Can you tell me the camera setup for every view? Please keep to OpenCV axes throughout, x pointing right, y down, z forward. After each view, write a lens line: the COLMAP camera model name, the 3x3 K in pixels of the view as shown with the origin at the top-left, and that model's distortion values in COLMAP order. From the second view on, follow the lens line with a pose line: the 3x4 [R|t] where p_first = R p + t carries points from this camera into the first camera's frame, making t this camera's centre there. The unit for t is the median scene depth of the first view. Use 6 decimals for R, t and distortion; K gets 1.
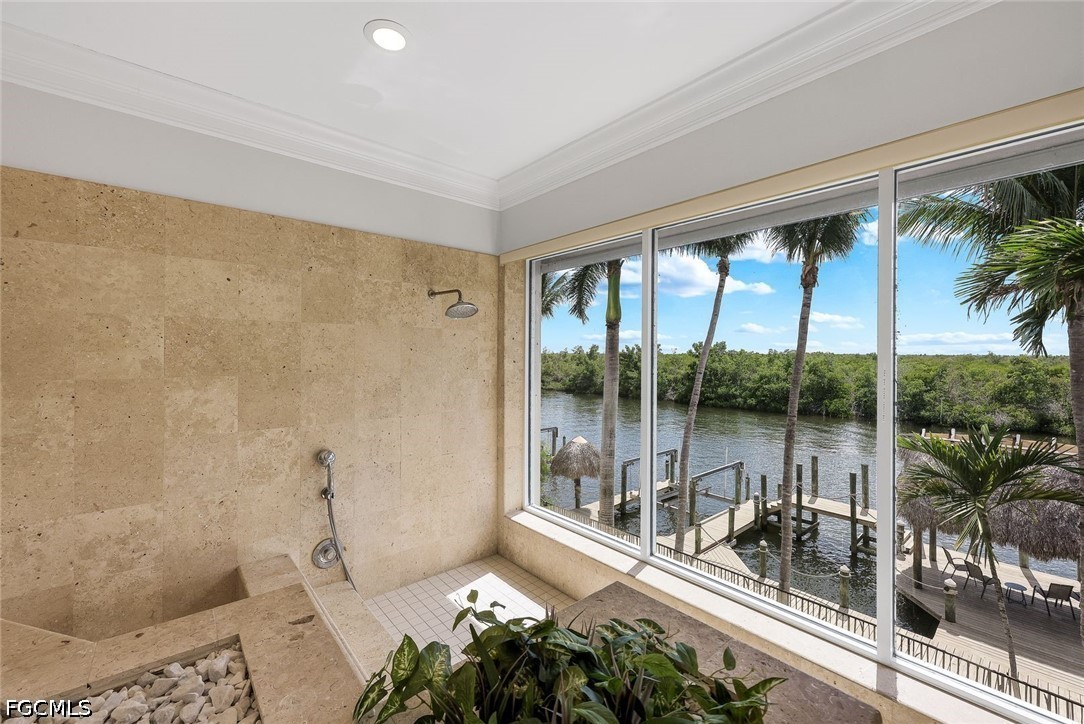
lens RADIAL K [[441.0, 0, 548.9], [0, 441.0, 353.3], [0, 0, 1]] dist [0.003074, -0.000810]
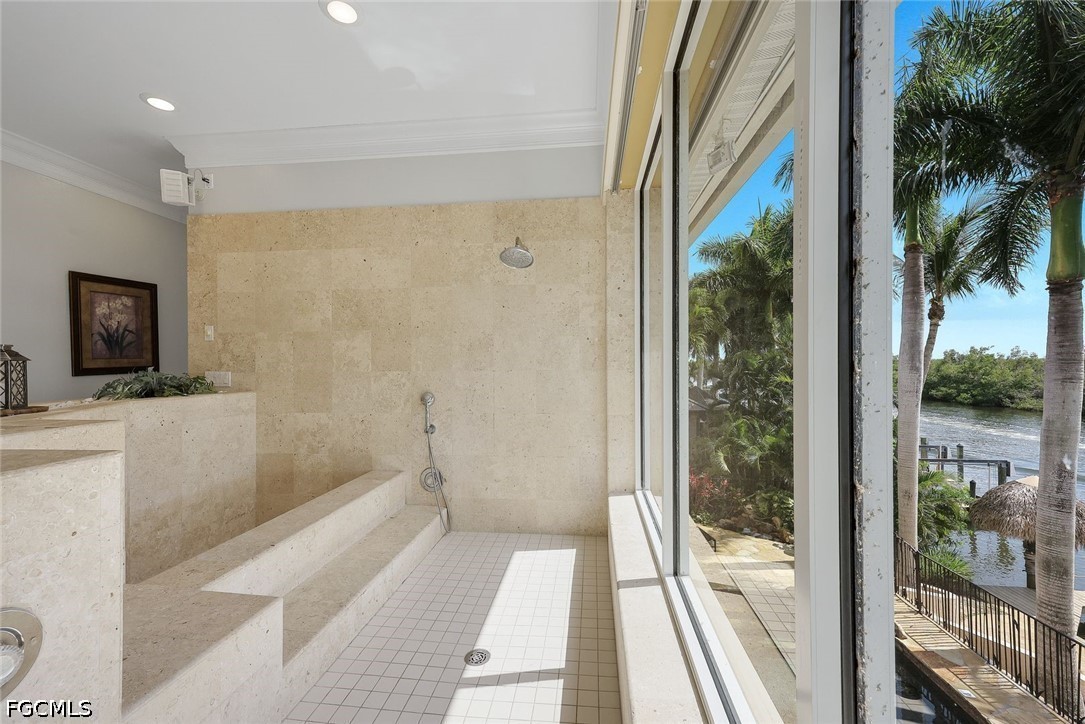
lens RADIAL K [[441.4, 0, 547.0], [0, 441.4, 364.6], [0, 0, 1]] dist [0.003074, -0.000810]
pose [[0.679883, -0.009676, -0.733257, 0.612928], [0.014558, 0.999894, 0.000304, 0.152573], [0.733176, -0.010882, 0.679952, 0.439649]]
